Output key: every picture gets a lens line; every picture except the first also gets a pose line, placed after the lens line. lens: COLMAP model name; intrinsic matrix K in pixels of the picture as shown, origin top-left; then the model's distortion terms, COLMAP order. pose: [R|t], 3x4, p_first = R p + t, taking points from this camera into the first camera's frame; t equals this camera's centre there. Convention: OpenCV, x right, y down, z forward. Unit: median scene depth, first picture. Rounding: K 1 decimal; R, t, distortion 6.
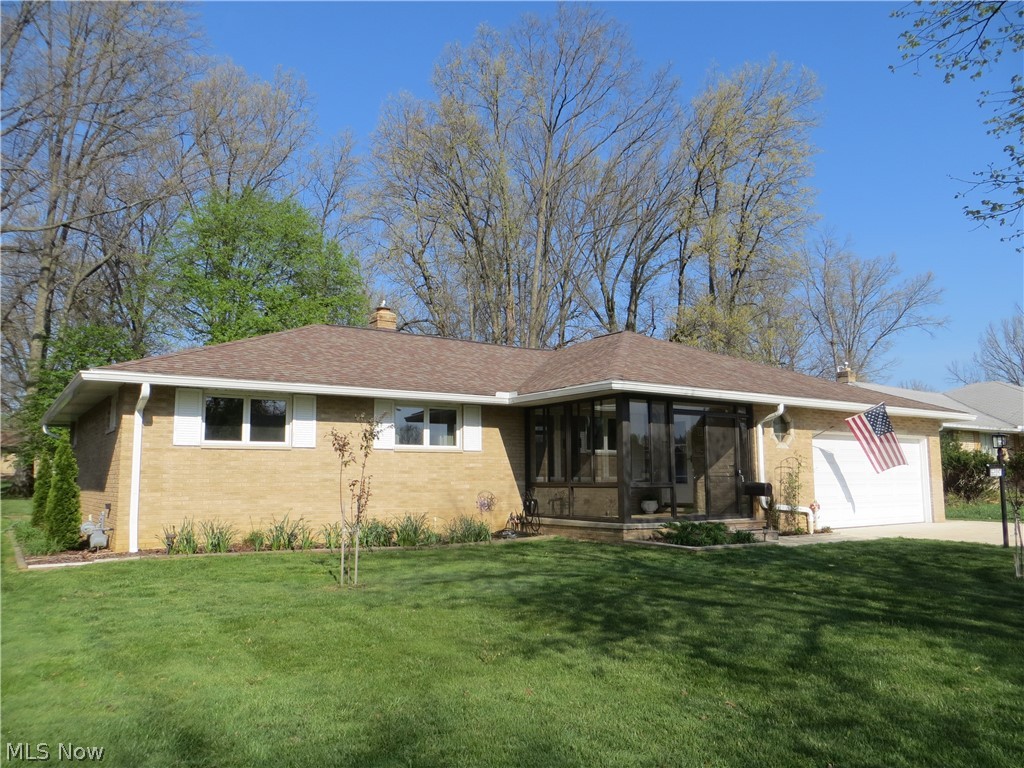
lens RADIAL K [[761.6, 0, 512.0], [0, 761.6, 390.1], [0, 0, 1]] dist [-0.001981, 0.003069]
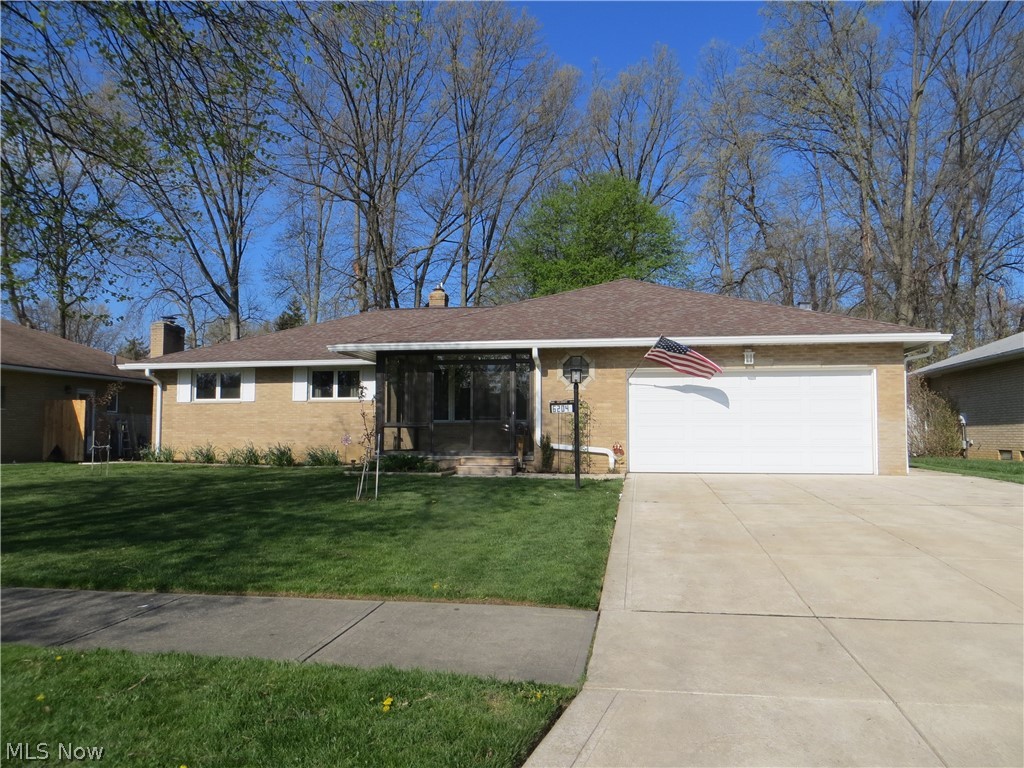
lens RADIAL K [[761.6, 0, 515.8], [0, 761.6, 381.0], [0, 0, 1]] dist [-0.001981, 0.003069]
pose [[0.720797, -0.044637, -0.691707, 1.056610], [0.078799, 0.996732, 0.017792, 0.043088], [0.688652, -0.067330, 0.721959, 0.222789]]
